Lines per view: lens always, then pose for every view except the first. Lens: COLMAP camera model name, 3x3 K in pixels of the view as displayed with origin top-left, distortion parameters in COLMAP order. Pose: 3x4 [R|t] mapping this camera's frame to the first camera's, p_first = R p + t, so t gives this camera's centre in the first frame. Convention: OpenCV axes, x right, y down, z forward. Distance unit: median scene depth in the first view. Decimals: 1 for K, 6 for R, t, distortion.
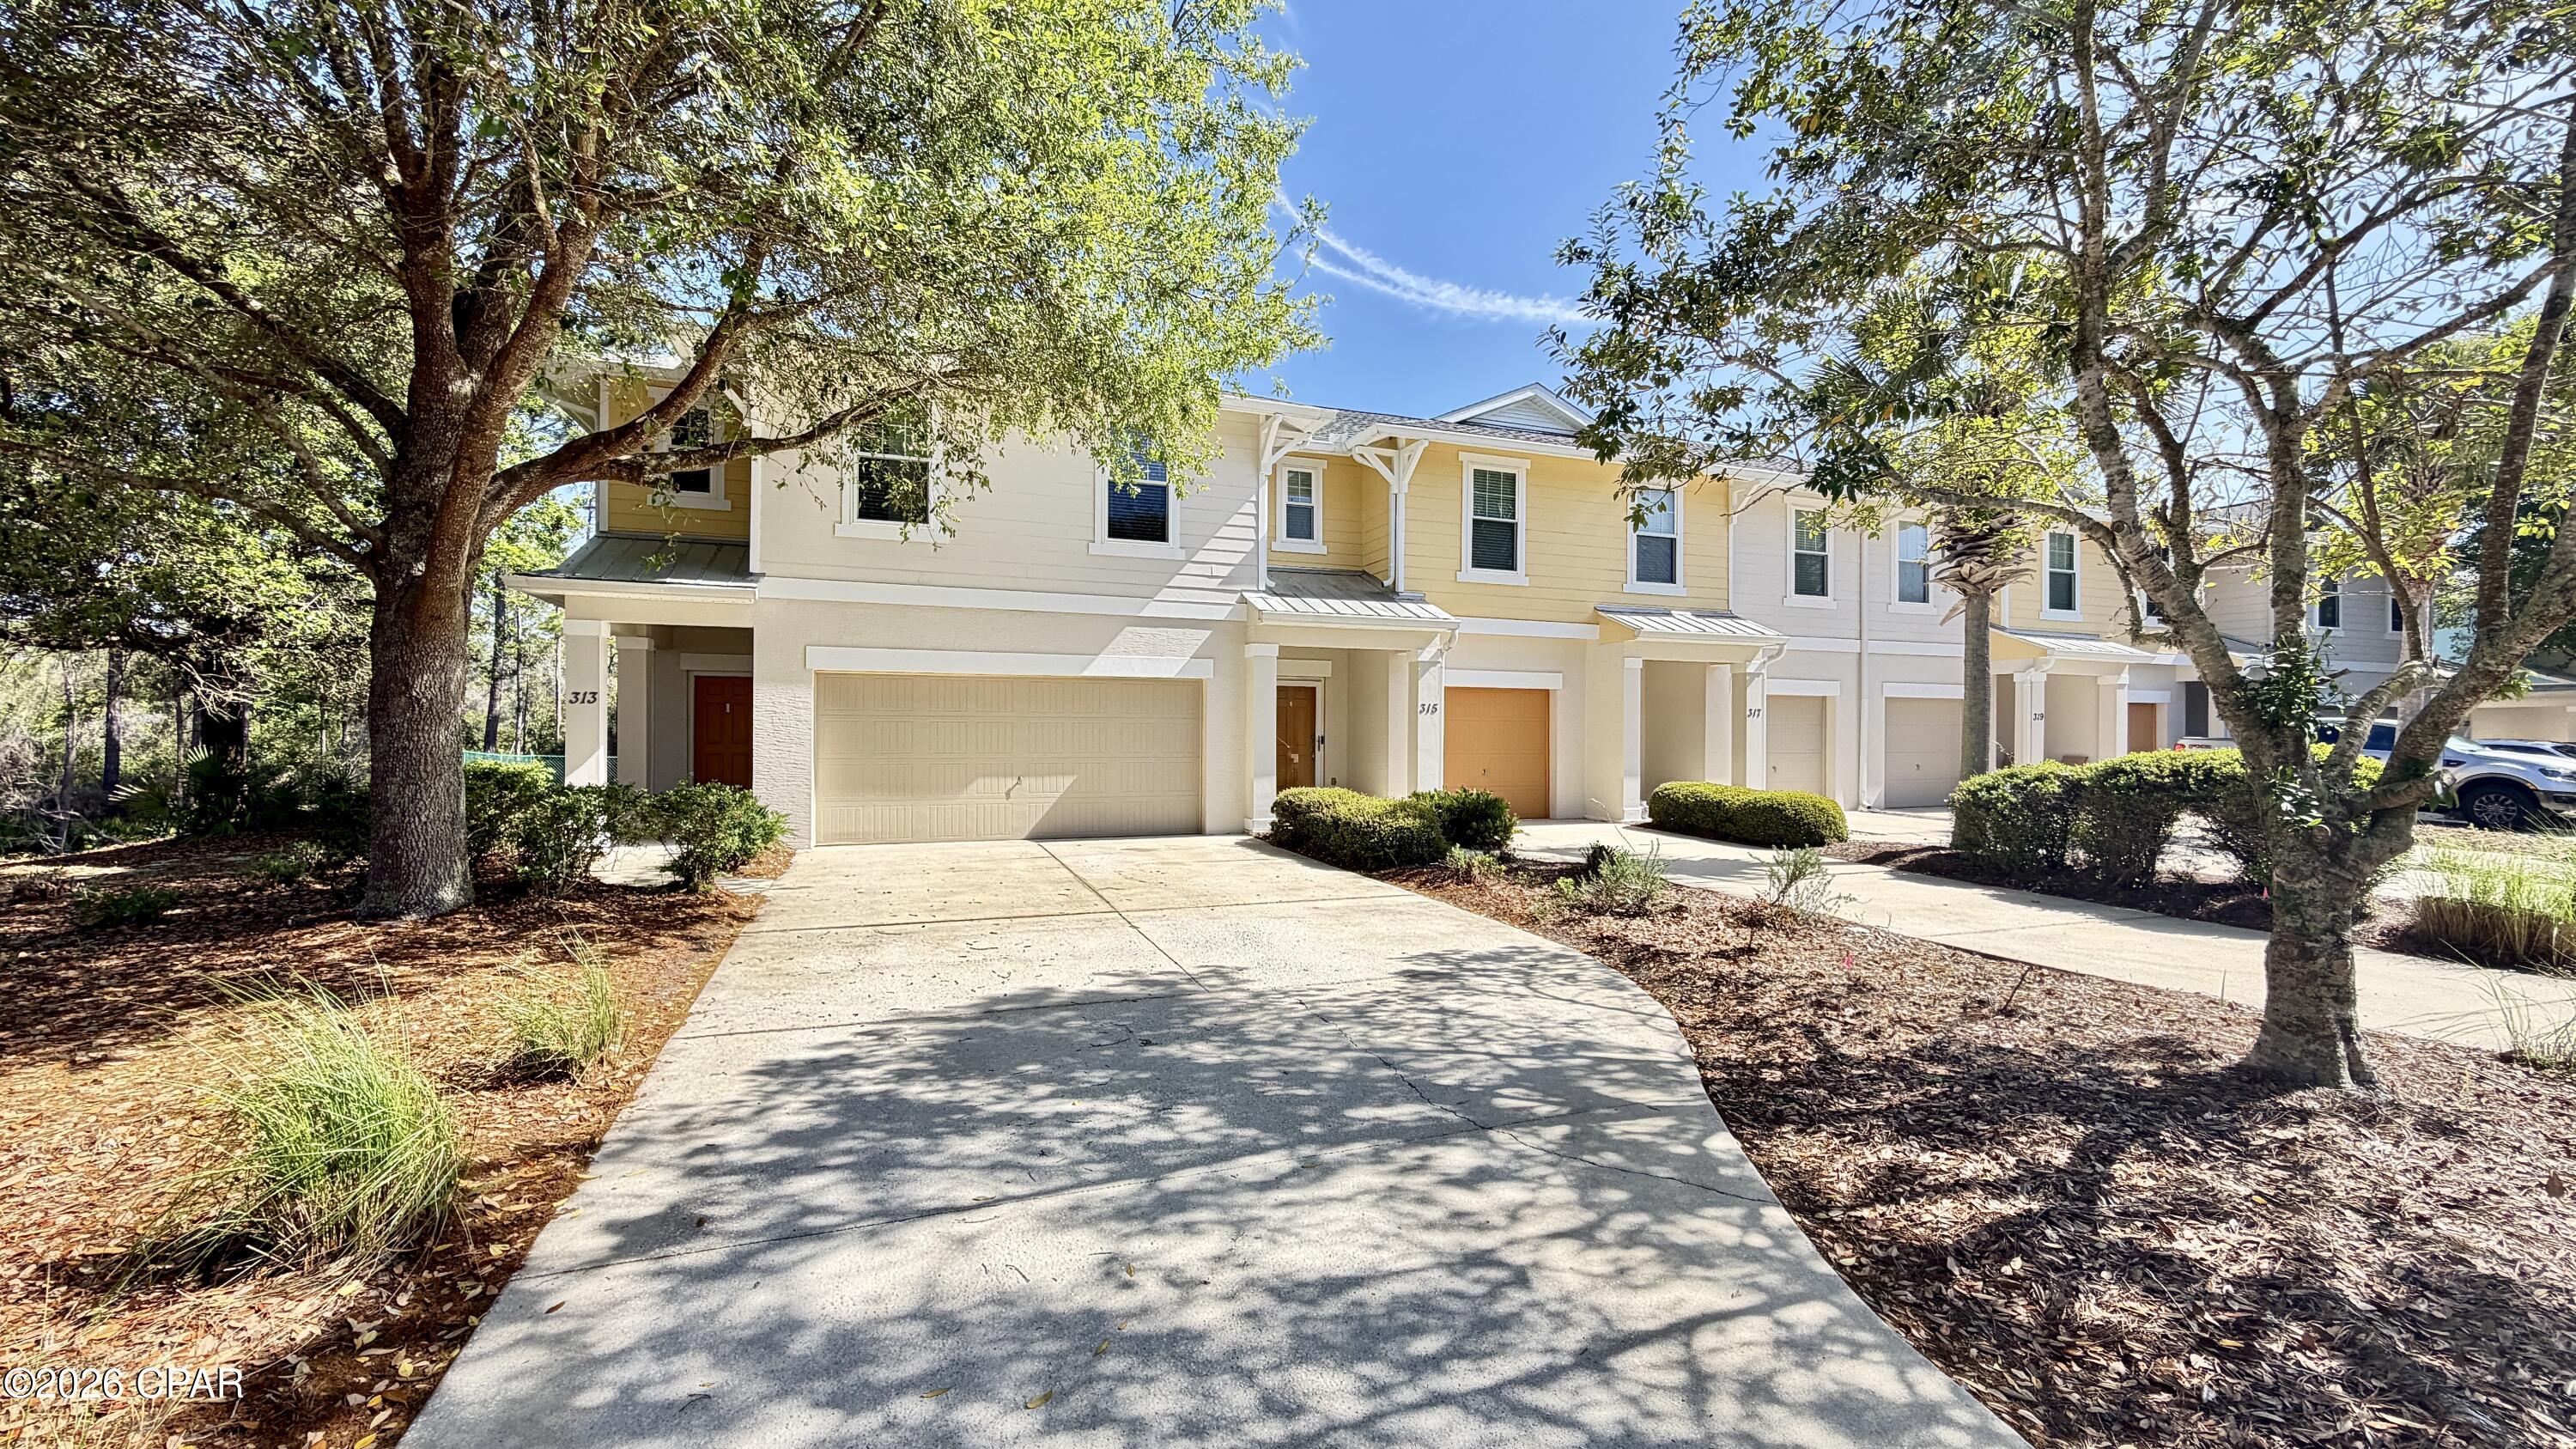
lens RADIAL K [[1030.5, 0, 1287.6], [0, 1030.5, 732.7], [0, 0, 1]] dist [0.001680, 0.000063]
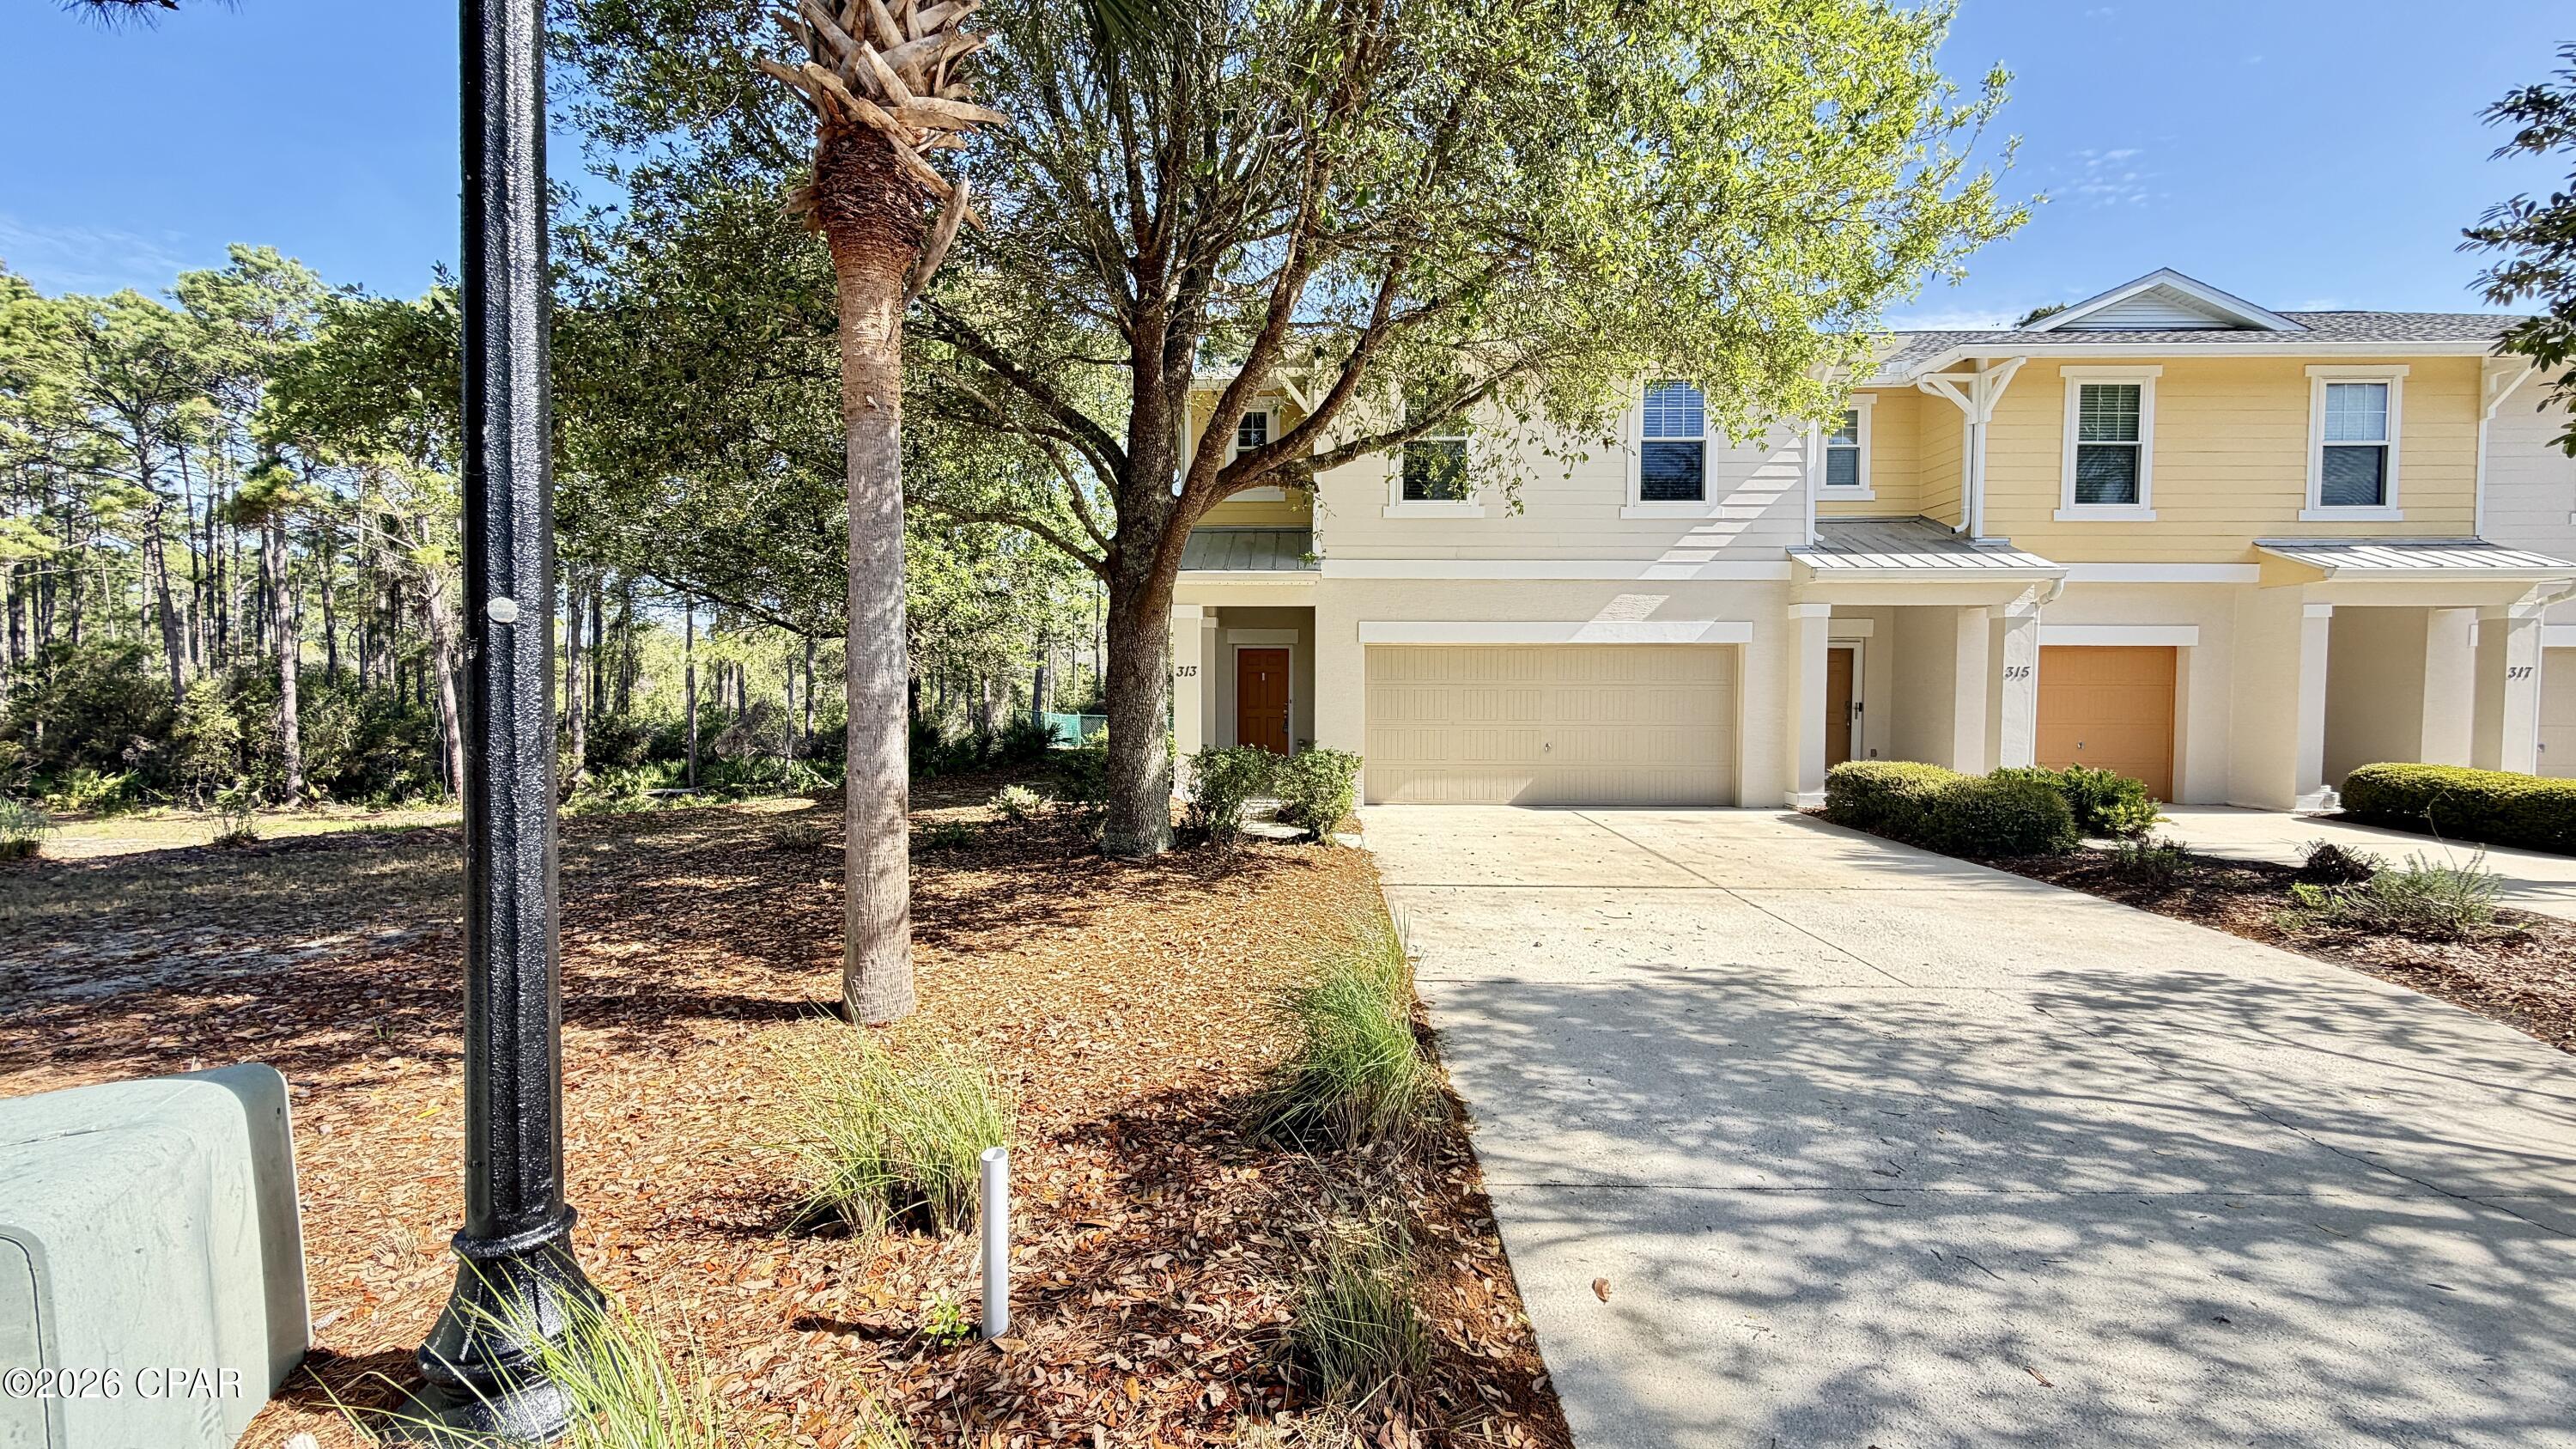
lens RADIAL K [[1030.5, 0, 1289.6], [0, 1030.5, 731.9], [0, 0, 1]] dist [0.001680, 0.000063]
pose [[0.925155, 0.012767, -0.379375, -0.104951], [0.001928, 0.999263, 0.038329, -0.008097], [0.379585, -0.036192, 0.924449, -0.034845]]
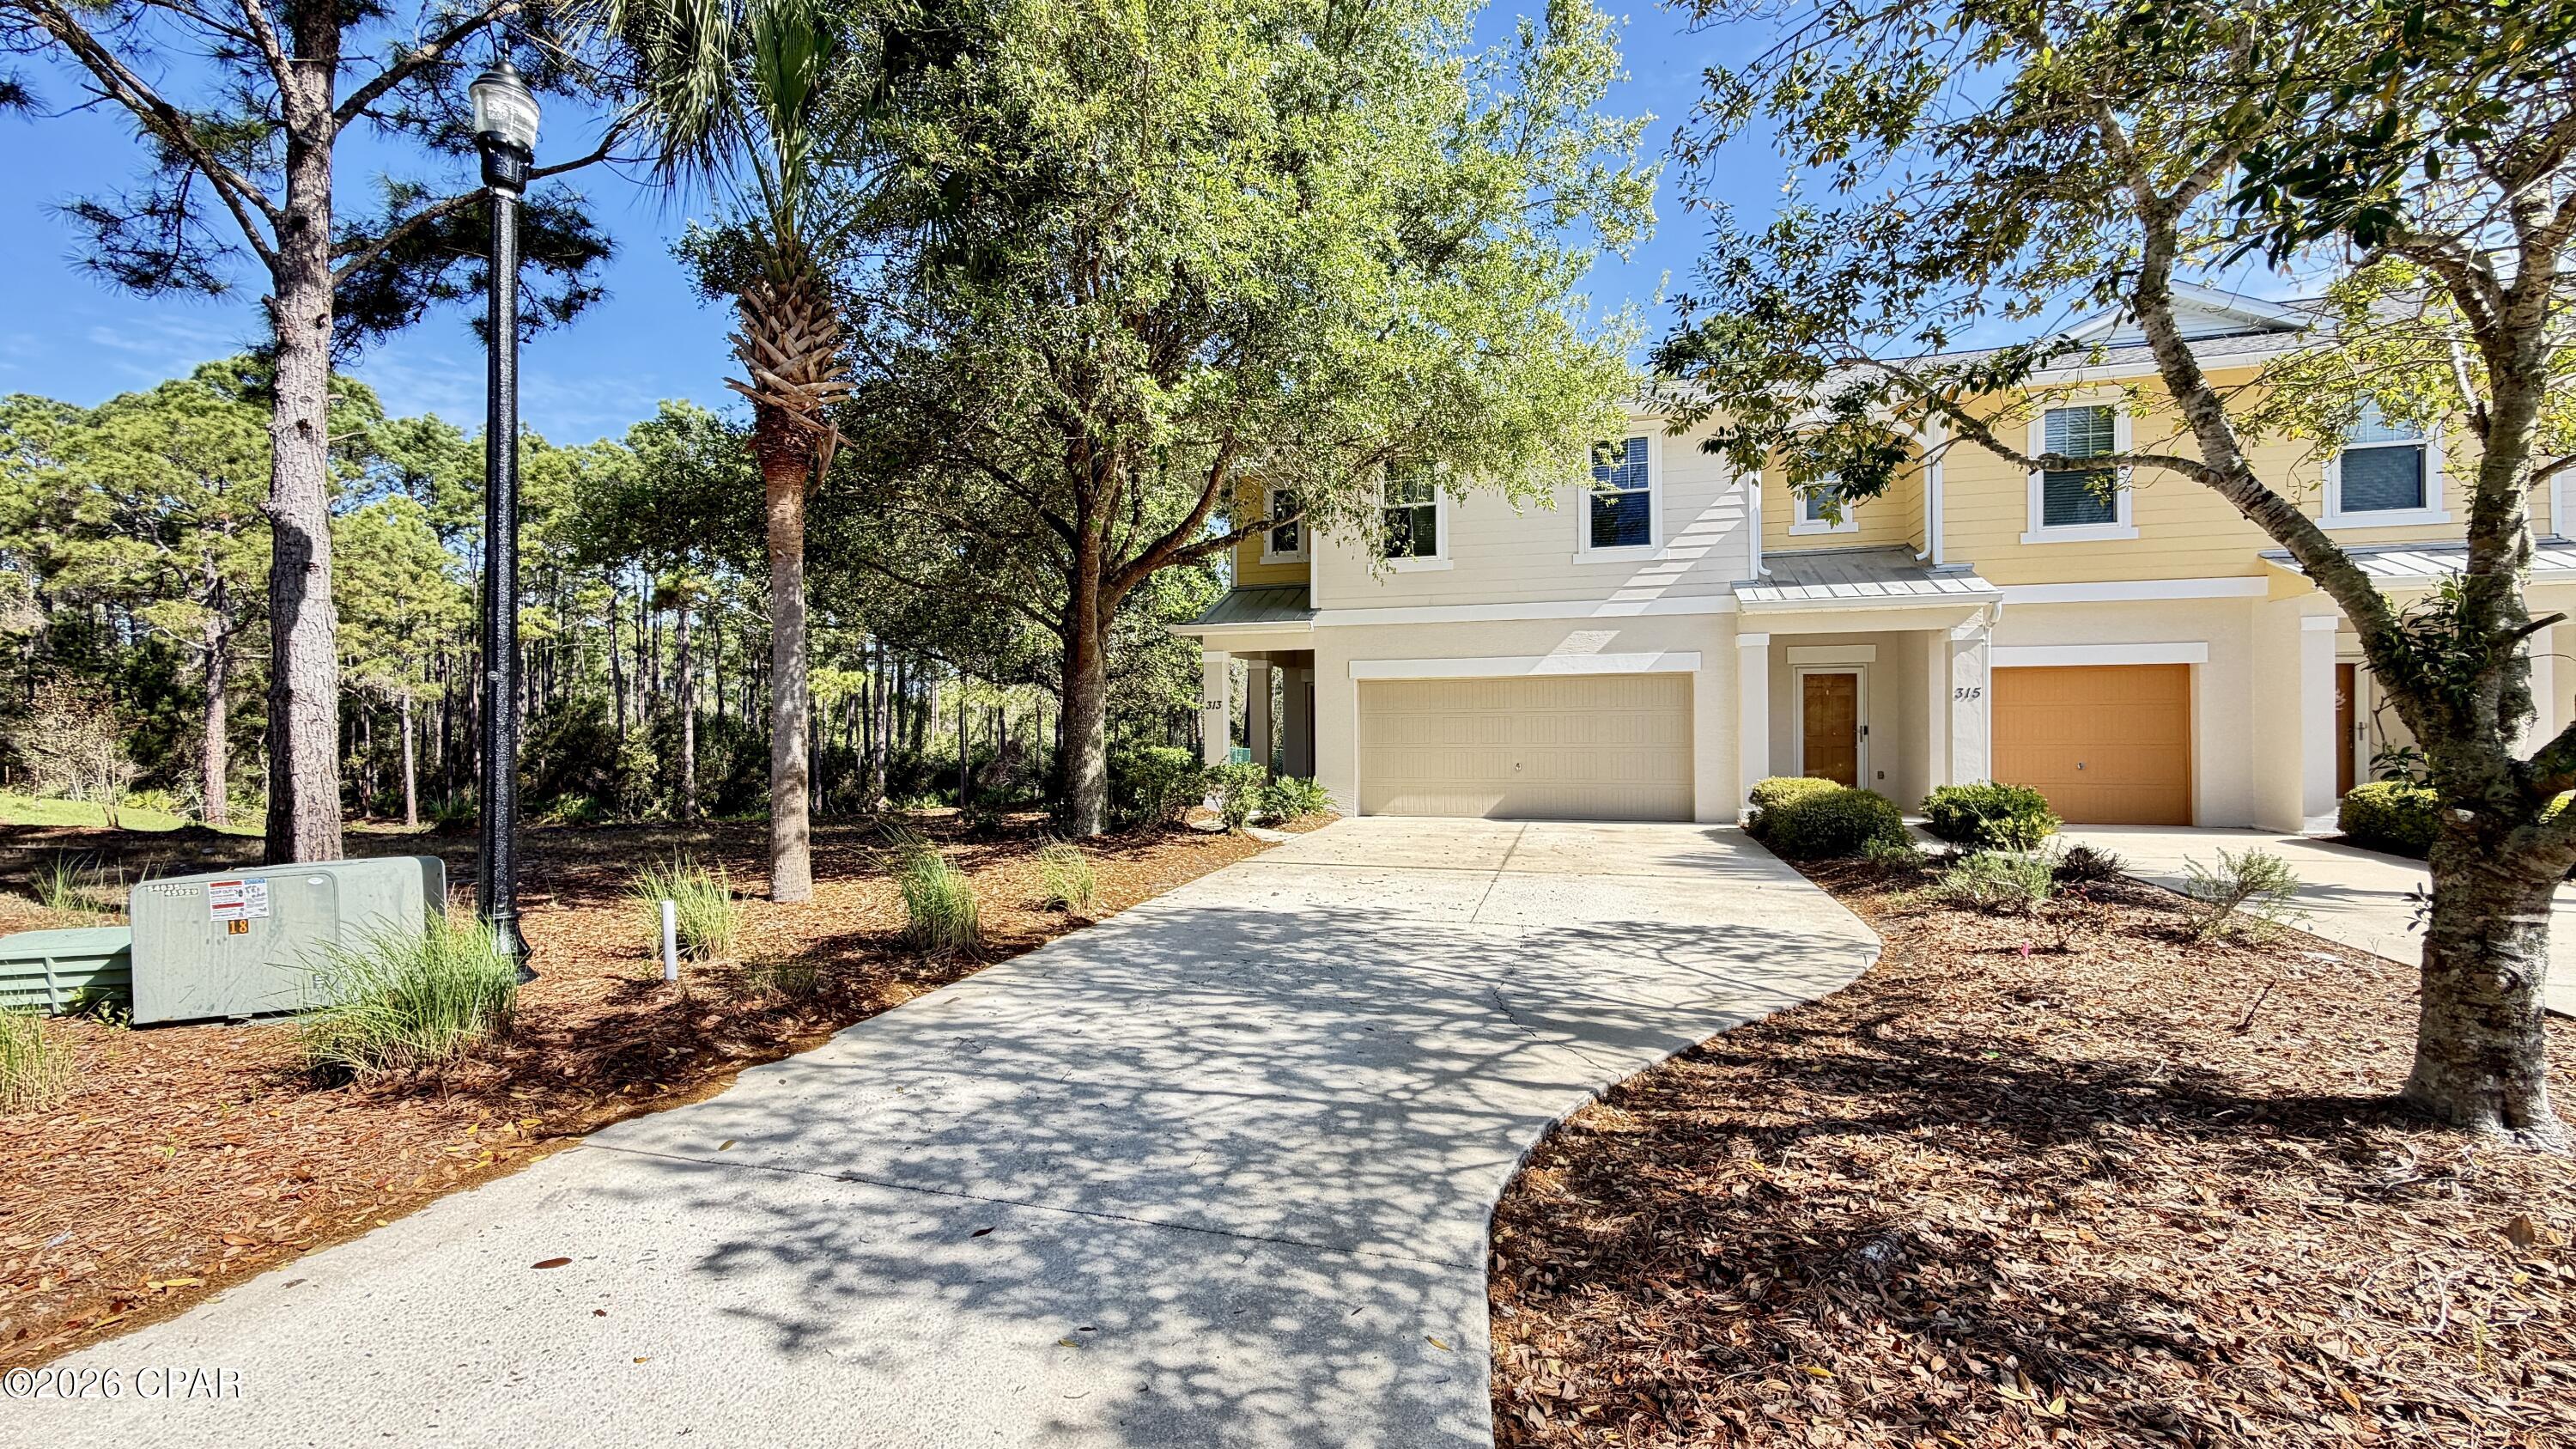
lens RADIAL K [[1030.5, 0, 1280.2], [0, 1030.5, 730.2], [0, 0, 1]] dist [0.001680, 0.000063]
pose [[0.790463, -0.010048, -0.612427, 0.225998], [0.009810, 0.999945, -0.003744, 0.006241], [0.612431, -0.003049, 0.790518, -0.069720]]
